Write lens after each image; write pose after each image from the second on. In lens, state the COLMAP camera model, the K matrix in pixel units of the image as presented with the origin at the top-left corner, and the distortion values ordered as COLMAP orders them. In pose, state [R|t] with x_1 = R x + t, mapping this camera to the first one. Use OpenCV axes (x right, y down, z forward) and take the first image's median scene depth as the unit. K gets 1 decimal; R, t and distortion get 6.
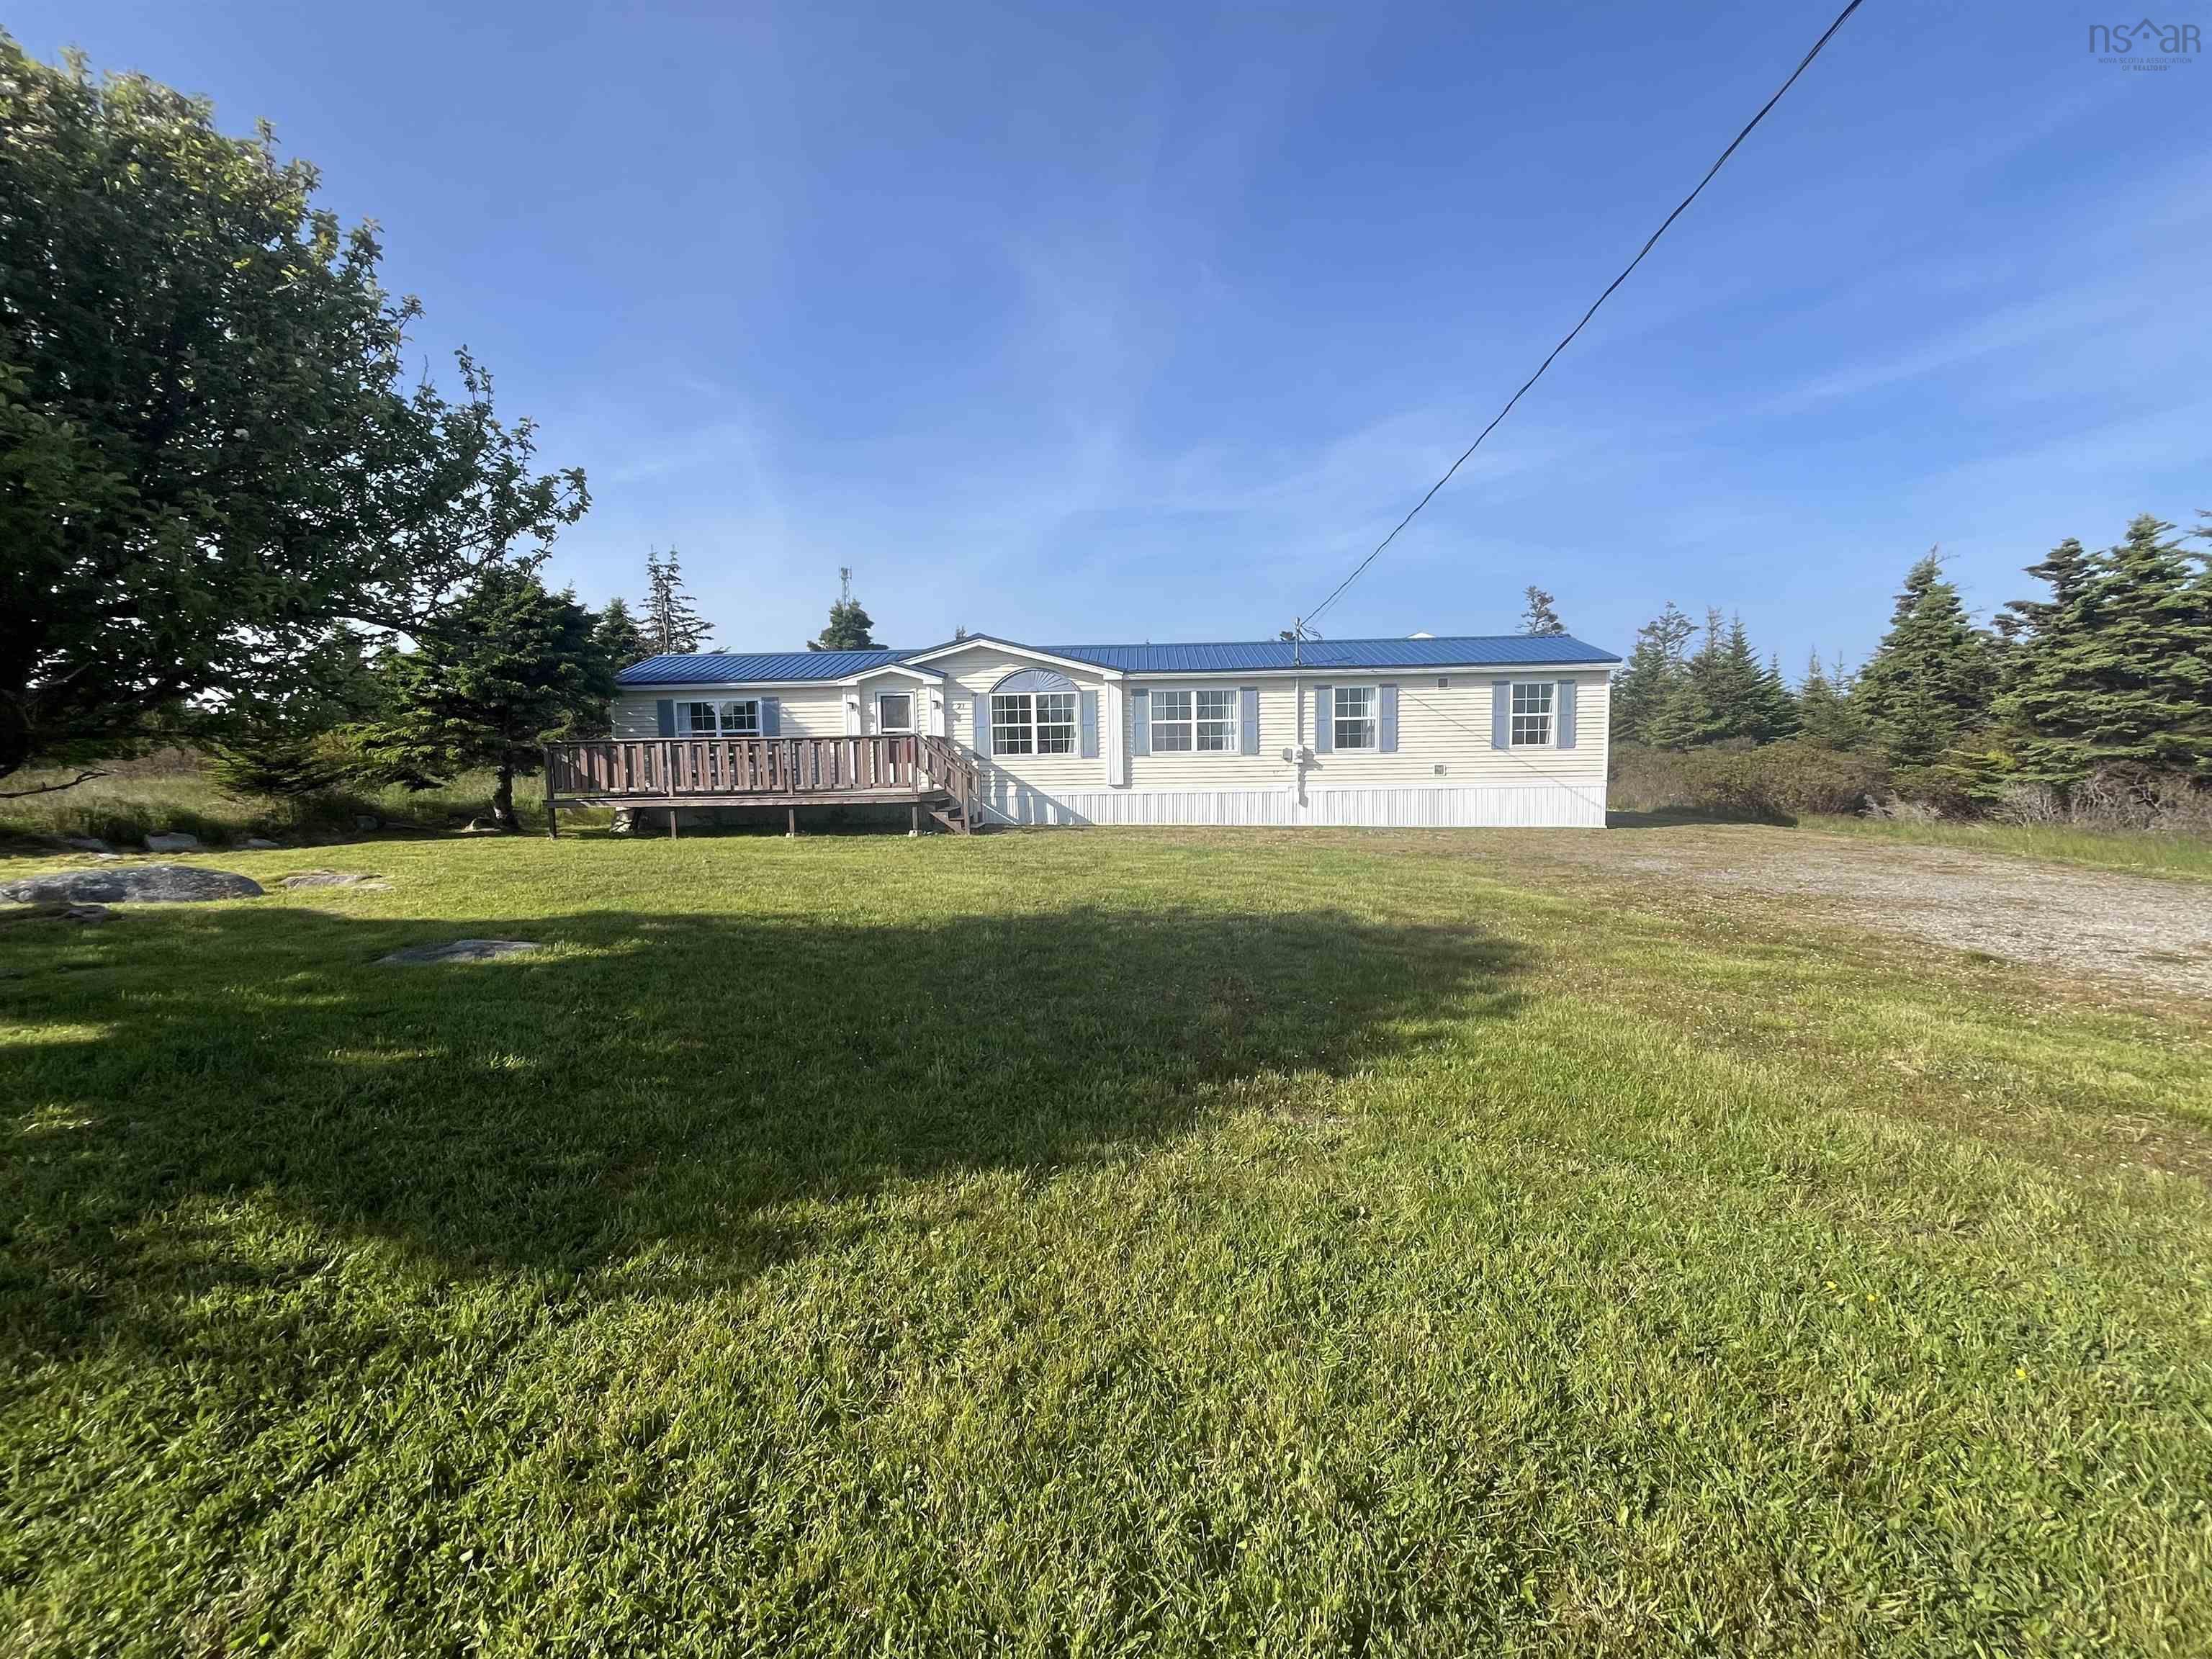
lens RADIAL K [[892.0, 0, 1111.0], [0, 892.0, 825.6], [0, 0, 1]] dist [-0.000921, -0.000046]
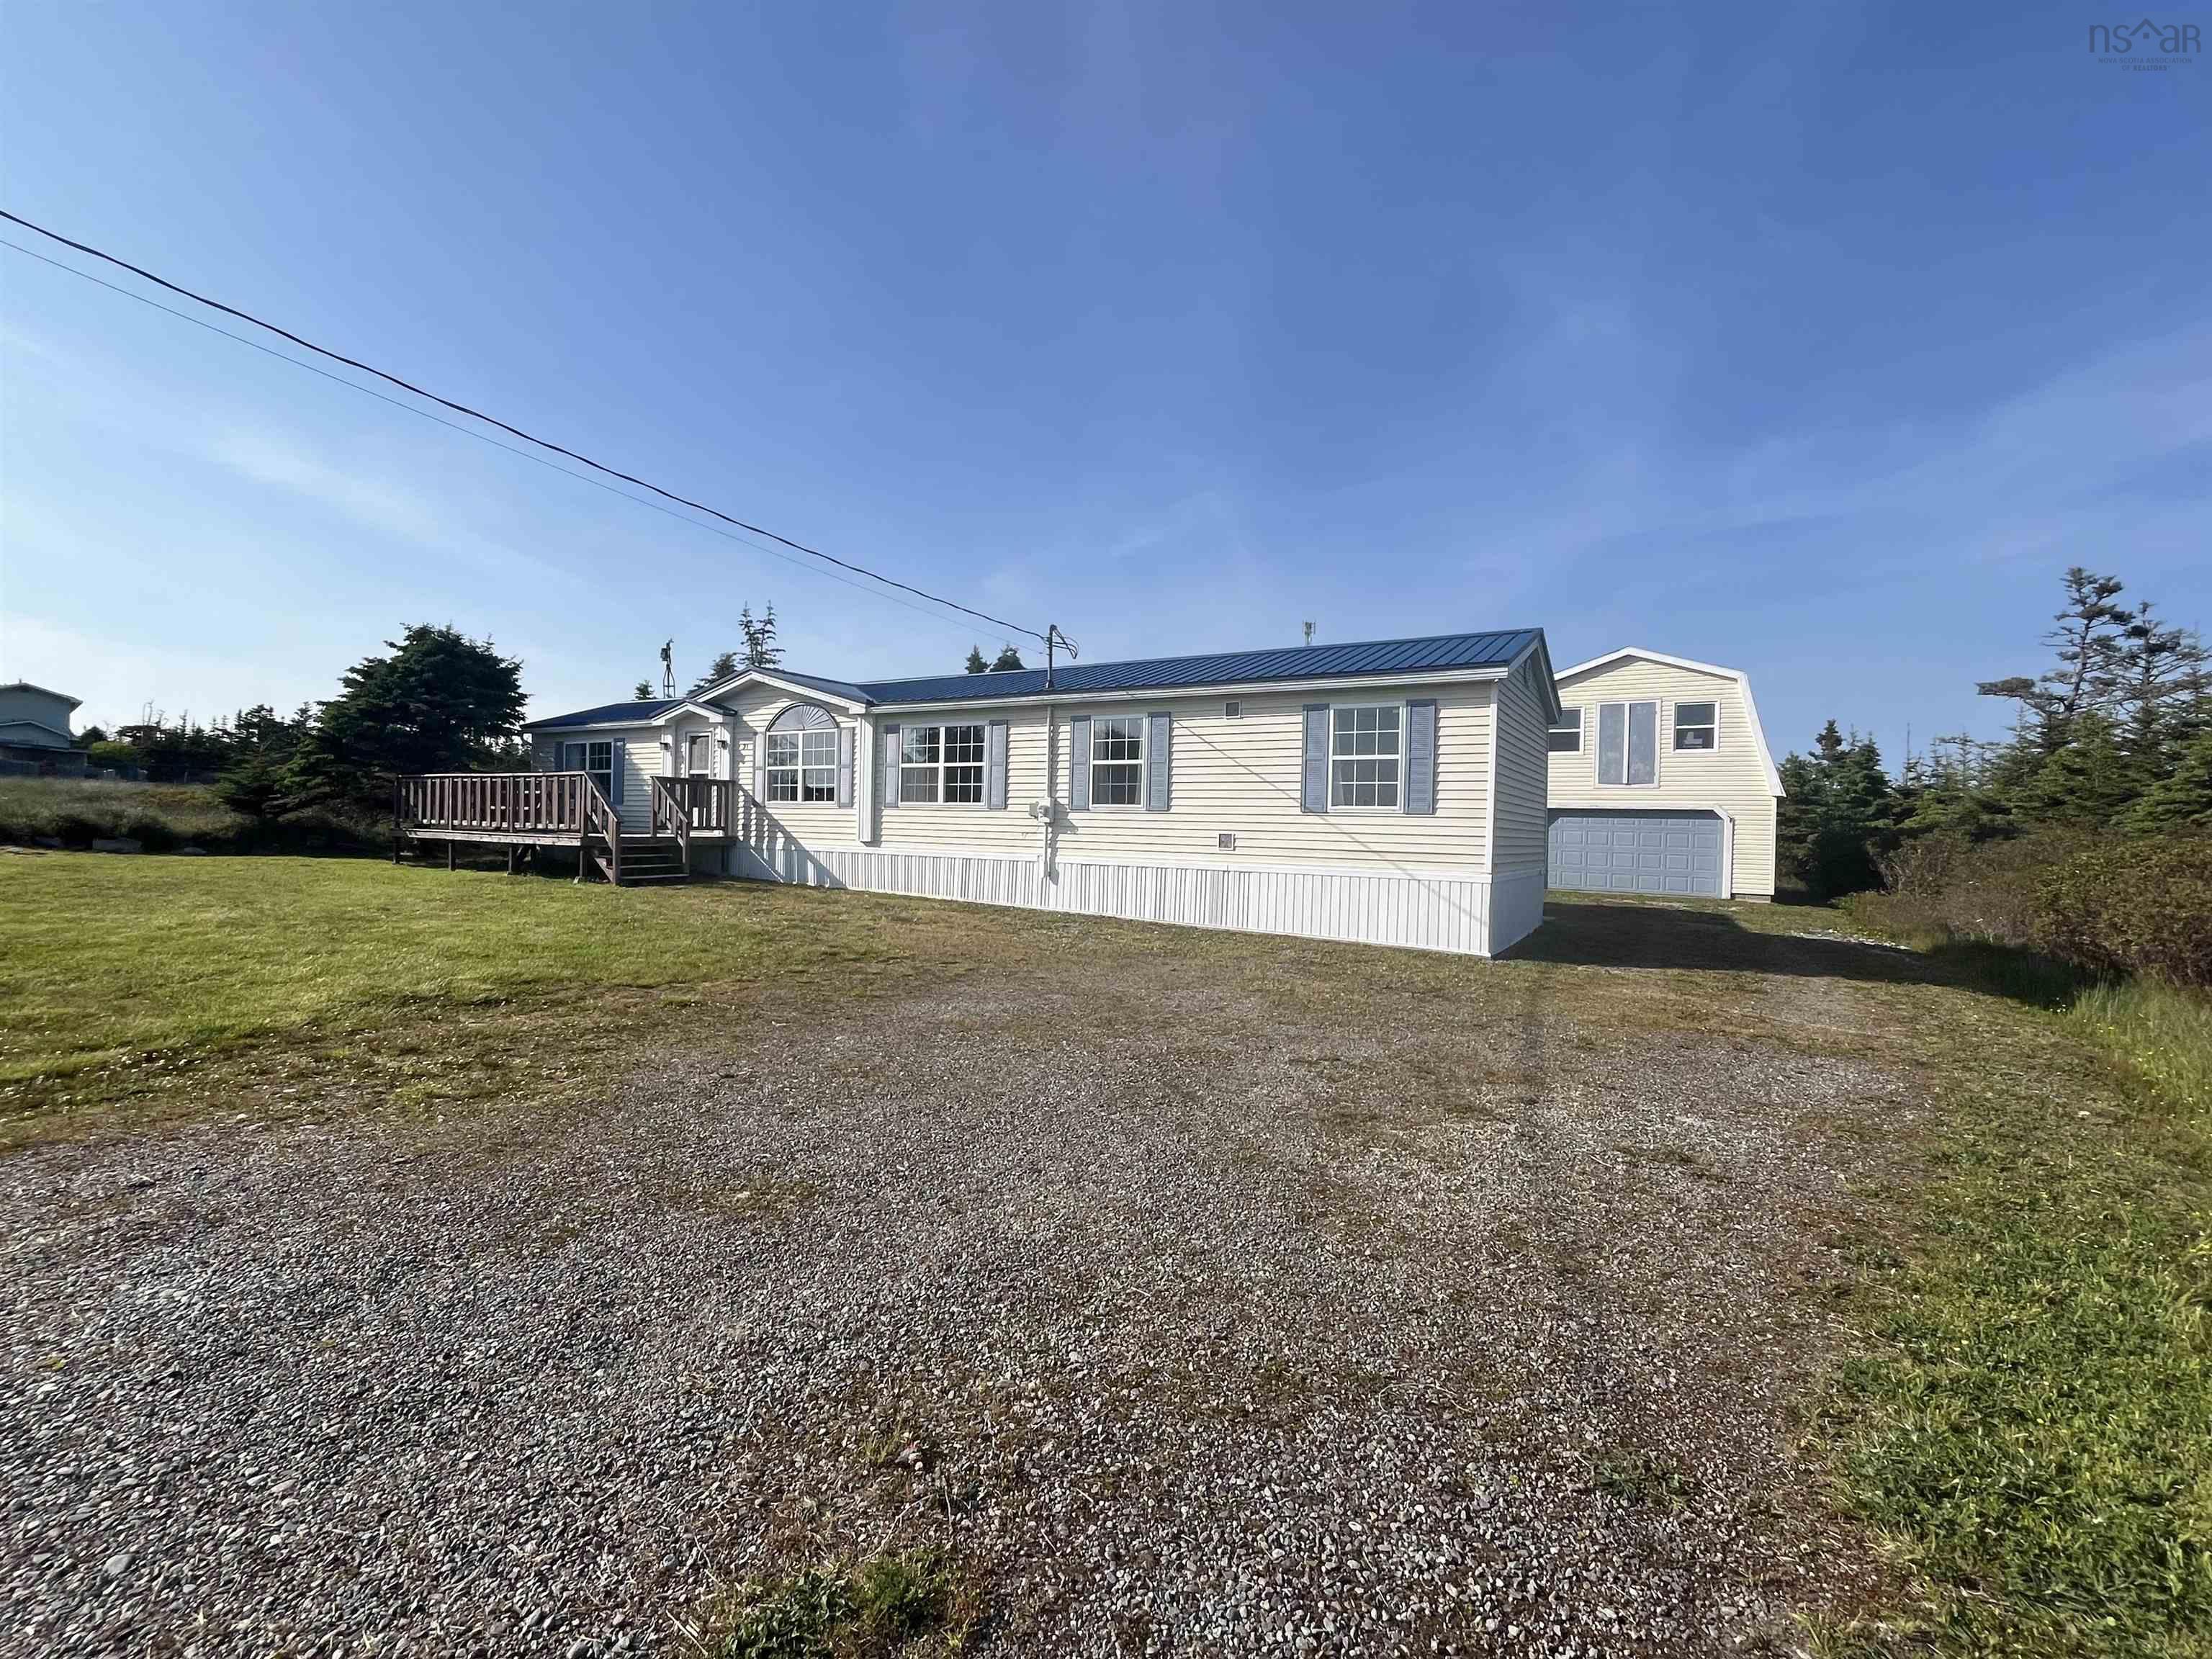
lens RADIAL K [[966.8, 0, 1104.5], [0, 966.8, 819.1], [0, 0, 1]] dist [-0.001496, 0.000568]
pose [[0.869209, 0.034970, -0.493206, 0.666245], [-0.074050, 0.995453, -0.059923, -0.031173], [0.488868, 0.088608, 0.867846, 0.357653]]
